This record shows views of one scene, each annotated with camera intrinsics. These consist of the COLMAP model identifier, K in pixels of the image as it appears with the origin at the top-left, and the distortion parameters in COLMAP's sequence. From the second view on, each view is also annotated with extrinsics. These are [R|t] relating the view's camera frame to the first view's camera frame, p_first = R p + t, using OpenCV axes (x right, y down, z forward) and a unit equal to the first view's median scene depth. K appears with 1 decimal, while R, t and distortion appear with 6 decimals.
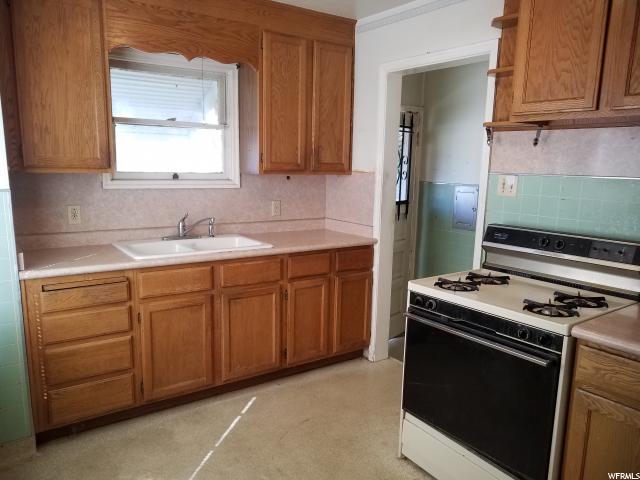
lens RADIAL K [[498.8, 0, 320.0], [0, 498.8, 240.0], [0, 0, 1]] dist [0.007860, 0.002269]
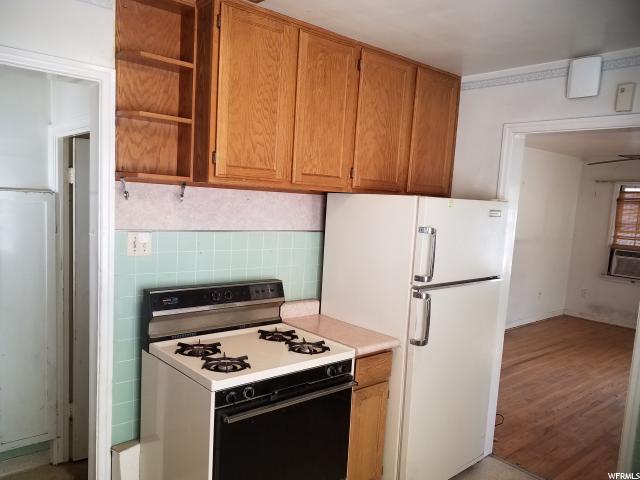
lens RADIAL K [[483.4, 0, 318.4], [0, 483.4, 259.8], [0, 0, 1]] dist [0.011458, 0.005381]
pose [[-0.072304, -0.141449, 0.987302, -1.438015], [0.098508, 0.984040, 0.148195, -0.518499], [-0.992506, 0.107972, -0.057217, 2.169390]]
